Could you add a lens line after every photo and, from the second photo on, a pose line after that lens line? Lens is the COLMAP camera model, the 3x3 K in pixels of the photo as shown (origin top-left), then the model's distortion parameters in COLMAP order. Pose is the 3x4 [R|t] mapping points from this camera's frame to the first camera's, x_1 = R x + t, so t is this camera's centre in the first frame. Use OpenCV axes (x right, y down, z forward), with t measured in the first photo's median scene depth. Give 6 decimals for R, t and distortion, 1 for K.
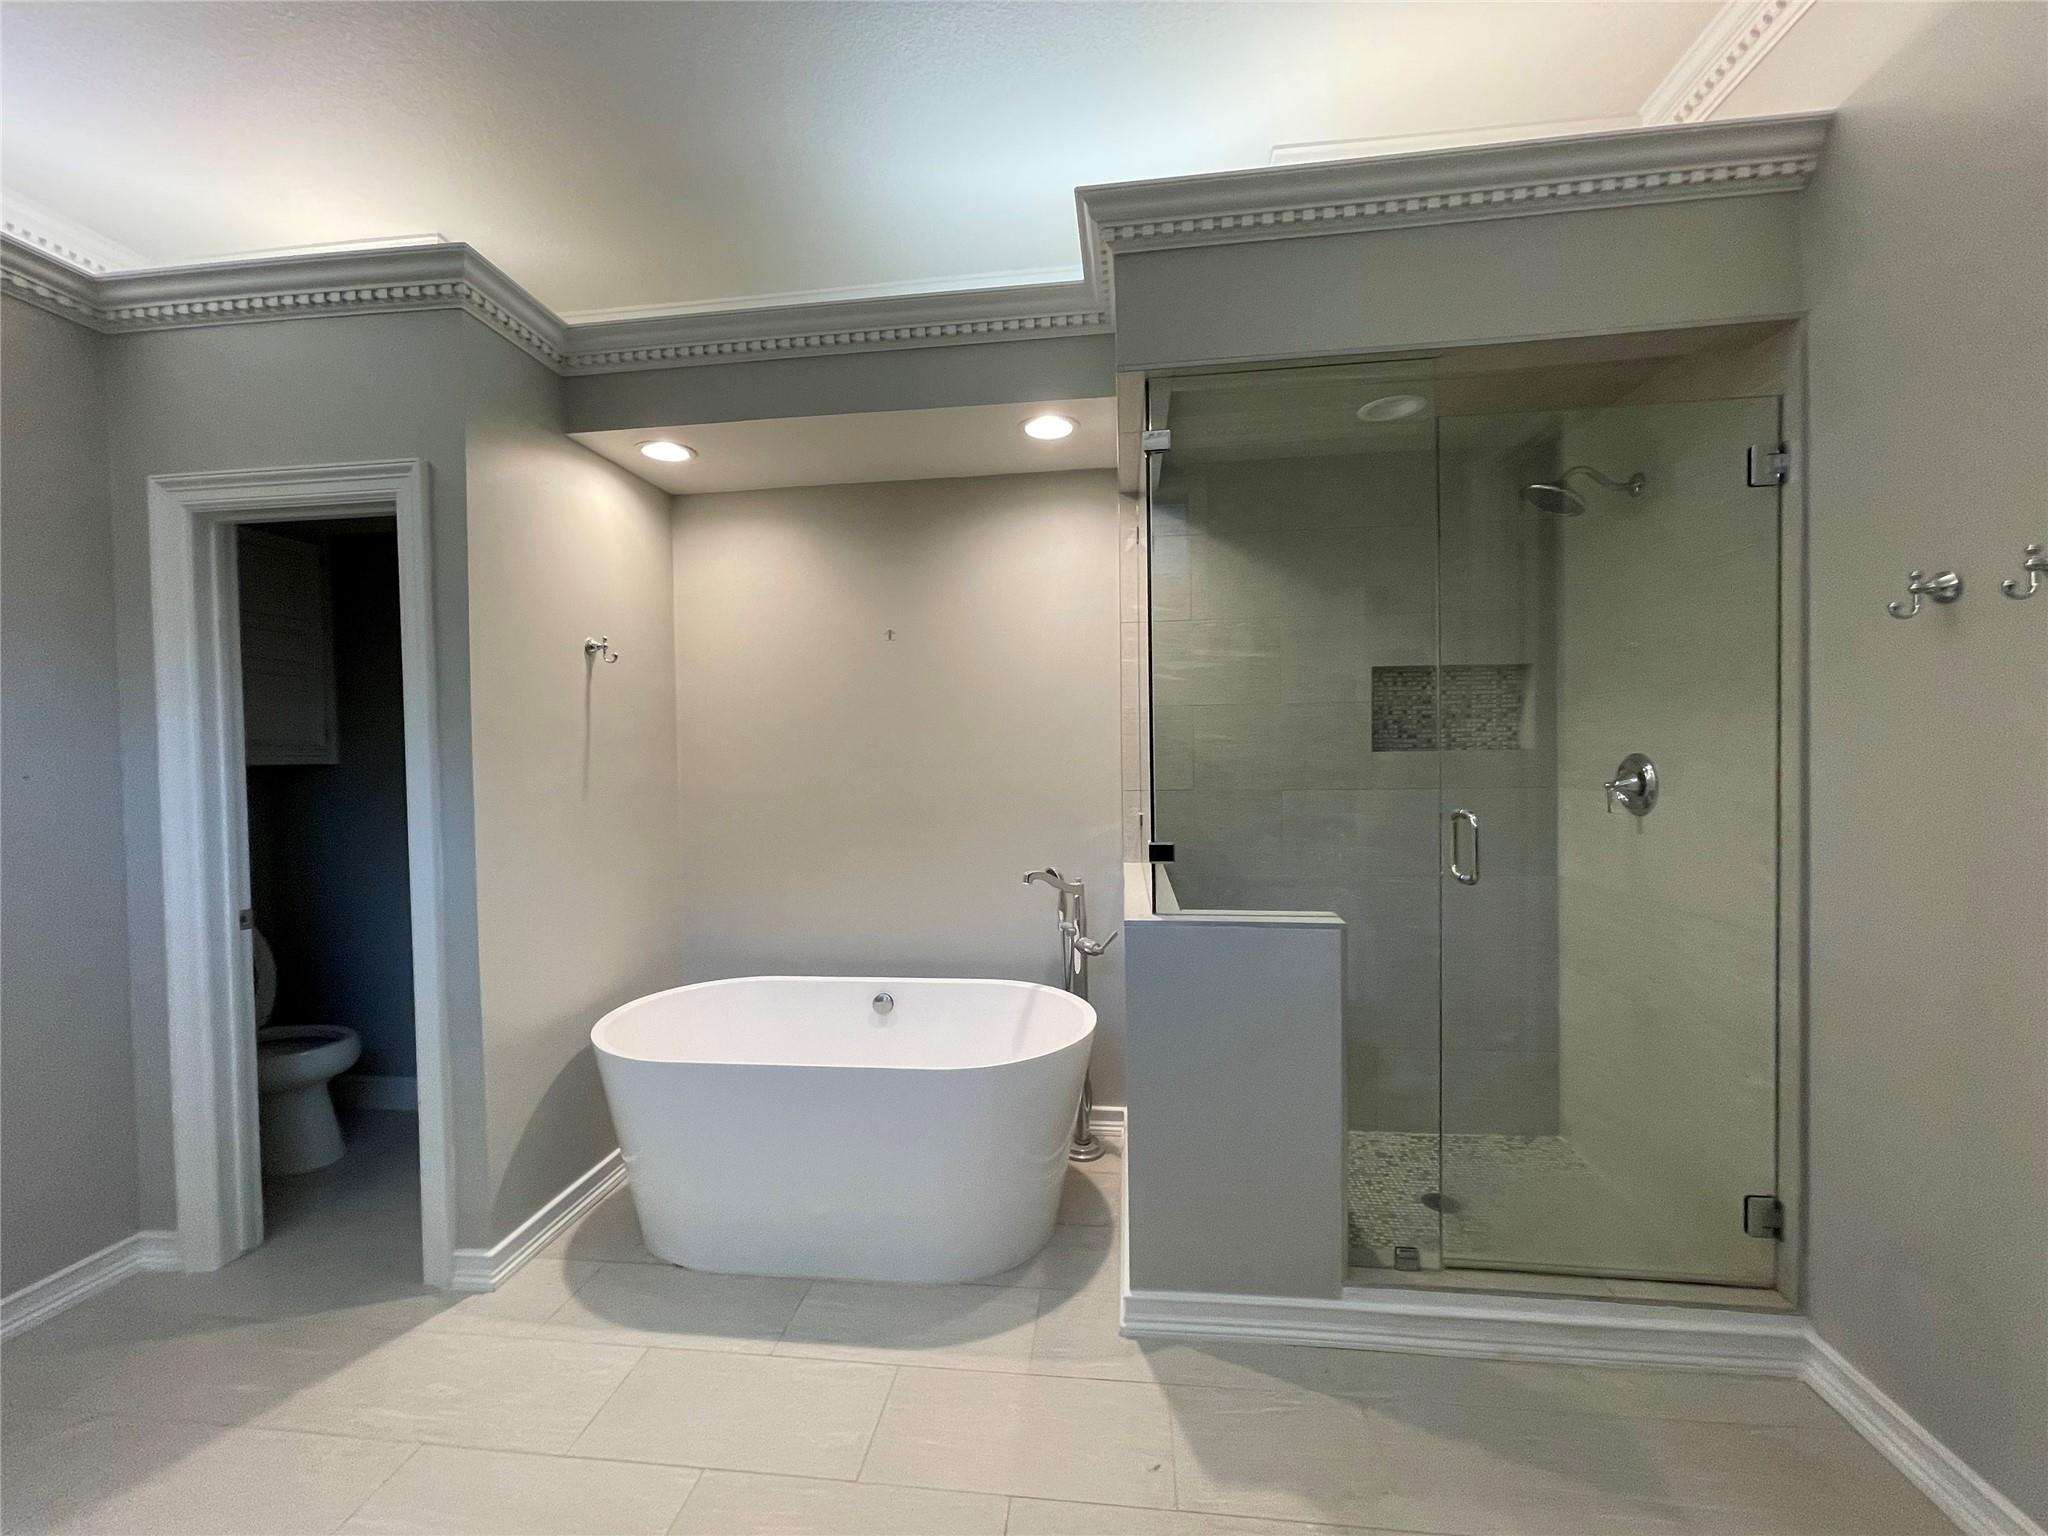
lens RADIAL K [[831.7, 0, 1023.4], [0, 831.7, 765.1], [0, 0, 1]] dist [-0.004592, 0.001963]
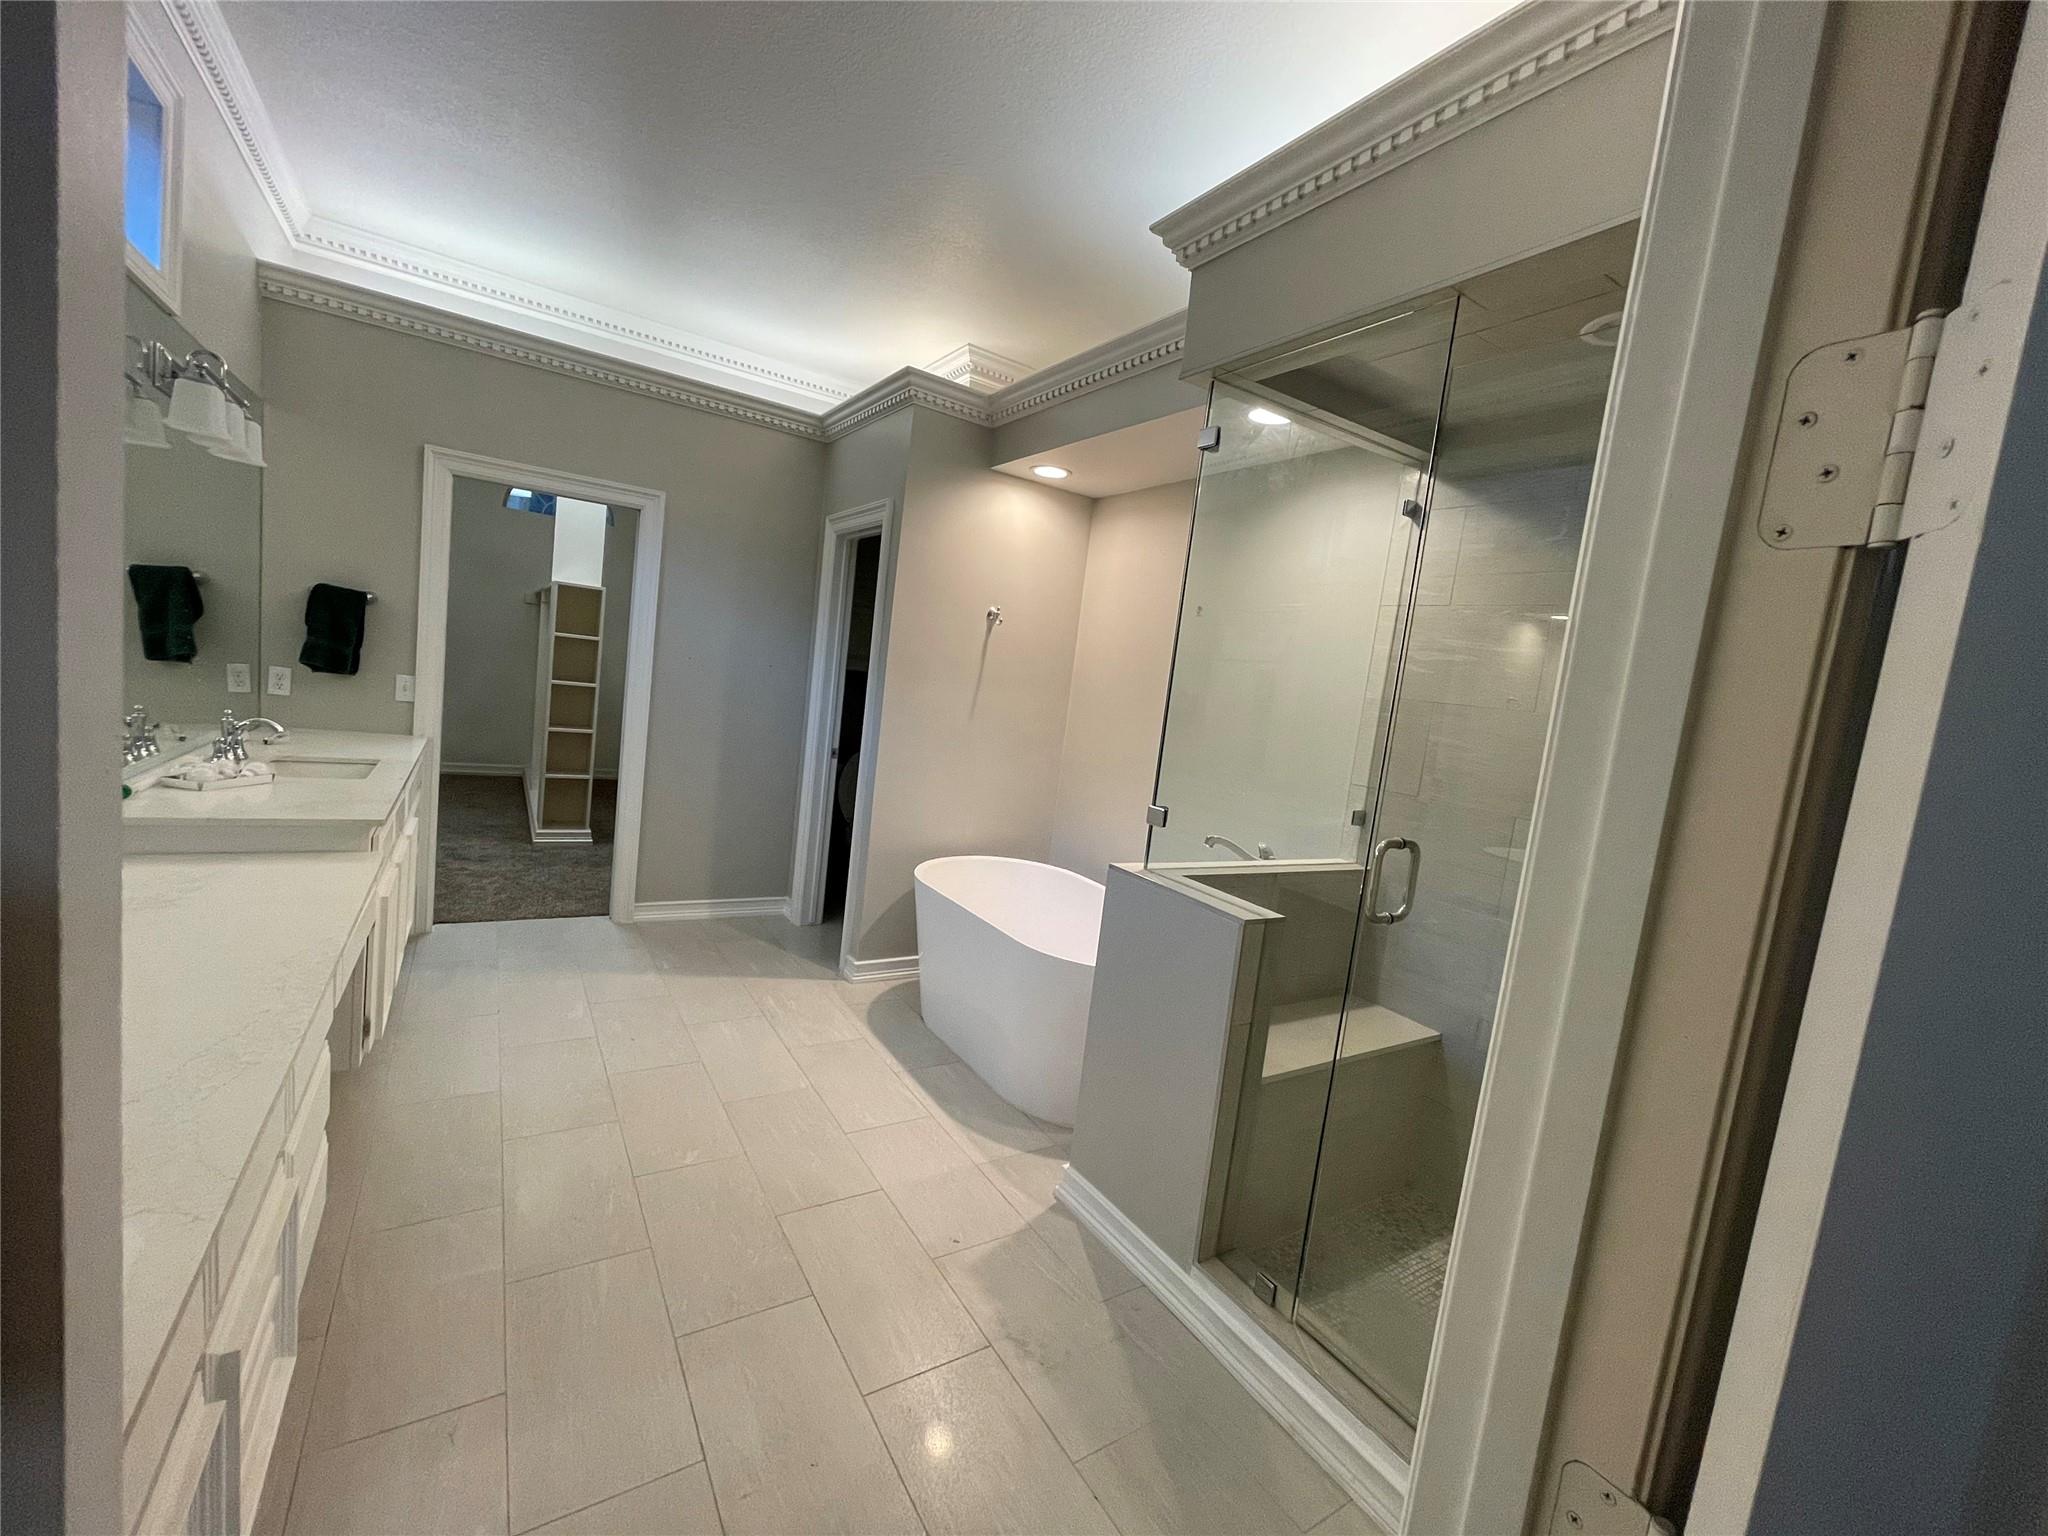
lens RADIAL K [[831.7, 0, 1019.6], [0, 831.7, 765.8], [0, 0, 1]] dist [-0.004592, 0.001963]
pose [[0.624955, 0.174801, -0.760838, 0.813170], [-0.137621, 0.984014, 0.113033, -0.061166], [0.768434, 0.034067, 0.639021, 0.135518]]
